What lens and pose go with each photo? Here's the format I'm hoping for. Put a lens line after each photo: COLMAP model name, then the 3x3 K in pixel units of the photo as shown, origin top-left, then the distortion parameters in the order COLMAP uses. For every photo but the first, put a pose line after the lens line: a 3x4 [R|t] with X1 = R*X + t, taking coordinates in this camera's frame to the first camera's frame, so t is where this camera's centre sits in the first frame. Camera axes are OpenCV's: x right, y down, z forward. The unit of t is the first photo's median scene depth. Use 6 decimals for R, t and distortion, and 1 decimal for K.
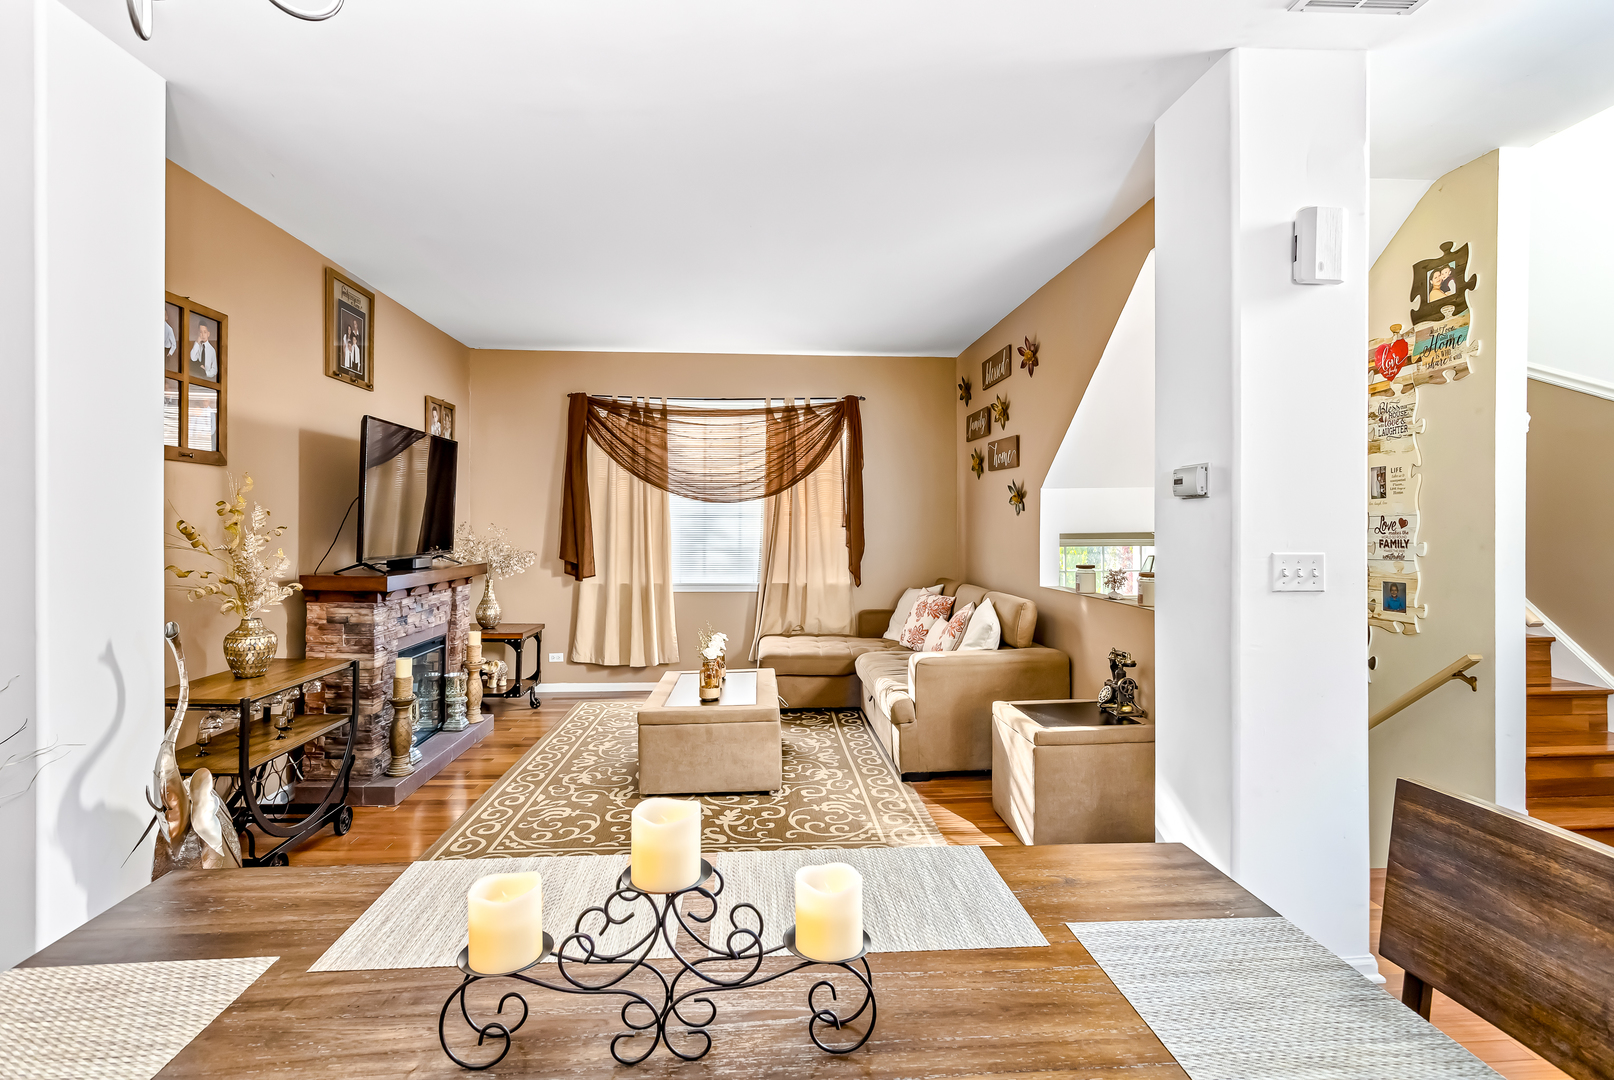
lens RADIAL K [[809.5, 0, 806.7], [0, 809.5, 527.4], [0, 0, 1]] dist [-0.005079, -0.000964]
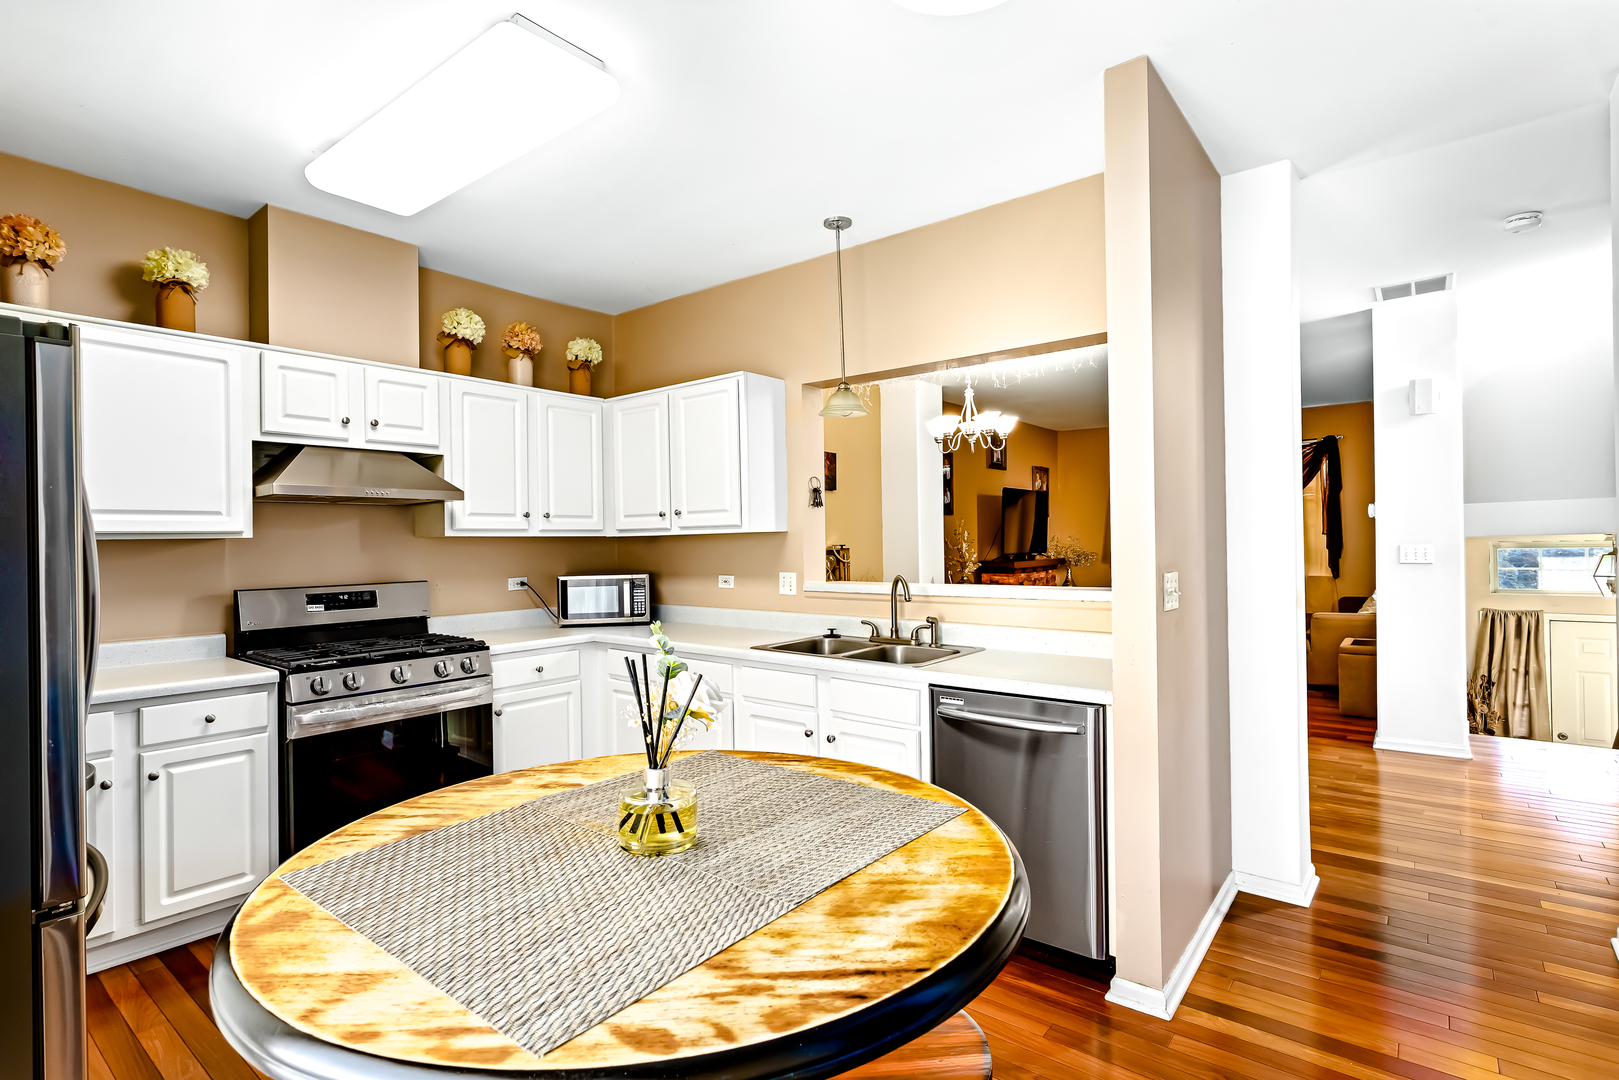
lens RADIAL K [[812.0, 0, 805.0], [0, 812.0, 535.9], [0, 0, 1]] dist [-0.005079, -0.000964]
pose [[0.748524, -0.017065, -0.662888, 0.419344], [0.014895, 0.999849, -0.008921, 0.002755], [0.662940, -0.003196, 0.748665, -0.838309]]
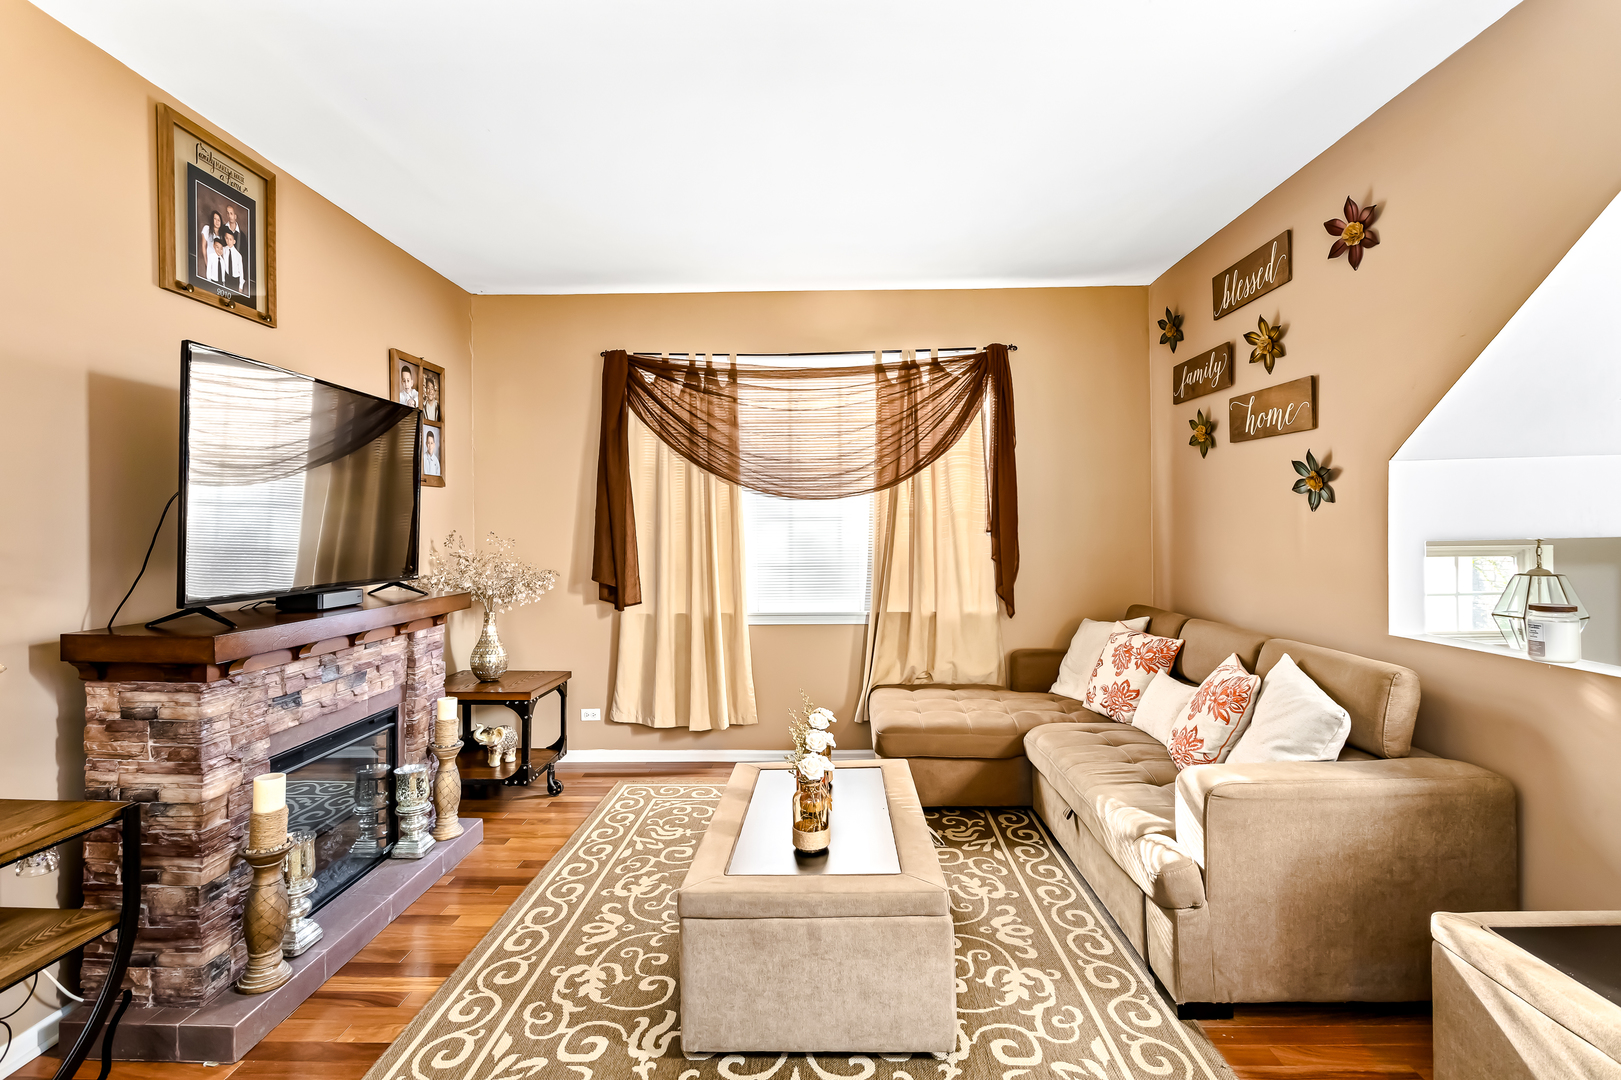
lens RADIAL K [[813.0, 0, 811.4], [0, 813.0, 531.3], [0, 0, 1]] dist [-0.005079, -0.000964]
pose [[0.995843, -0.010792, -0.090443, -0.061035], [0.010811, 0.999942, -0.000287, -0.003434], [0.090440, -0.000691, 0.995902, 0.407079]]
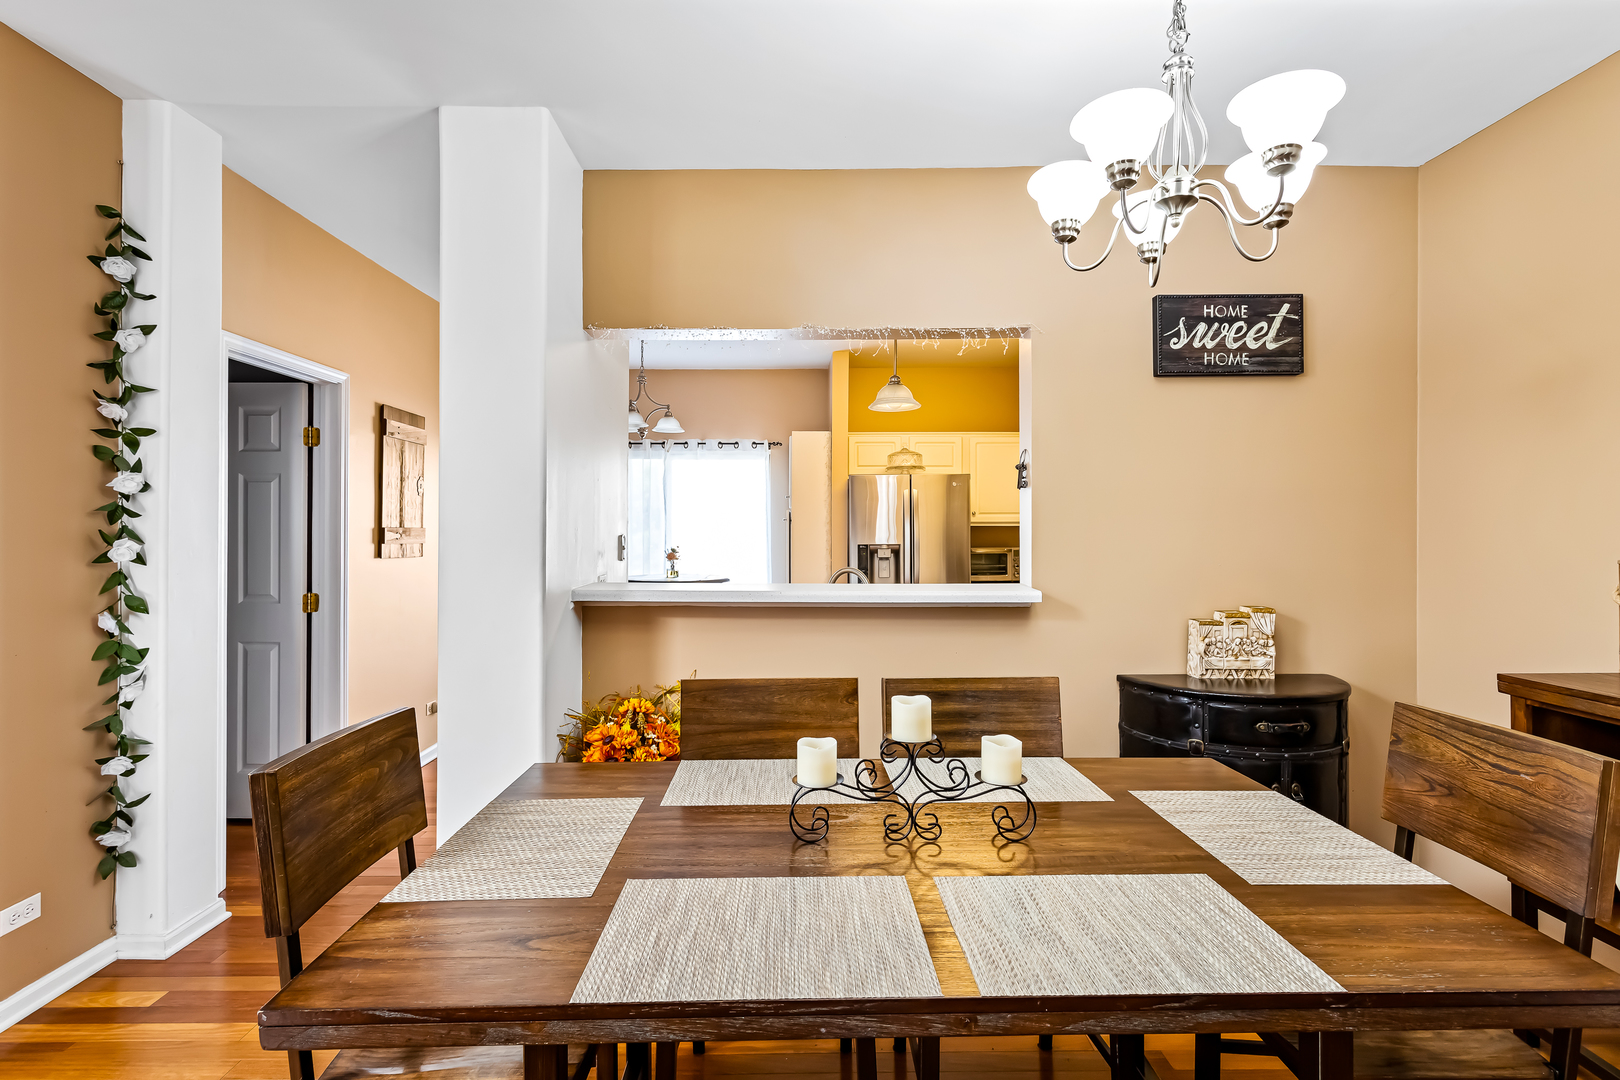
lens RADIAL K [[812.5, 0, 809.5], [0, 812.5, 531.4], [0, 0, 1]] dist [-0.005079, -0.000964]
pose [[-0.998397, -0.002109, 0.056568, -0.009343], [-0.001790, 0.999982, 0.005686, -0.003712], [-0.056579, 0.005576, -0.998383, 0.509653]]
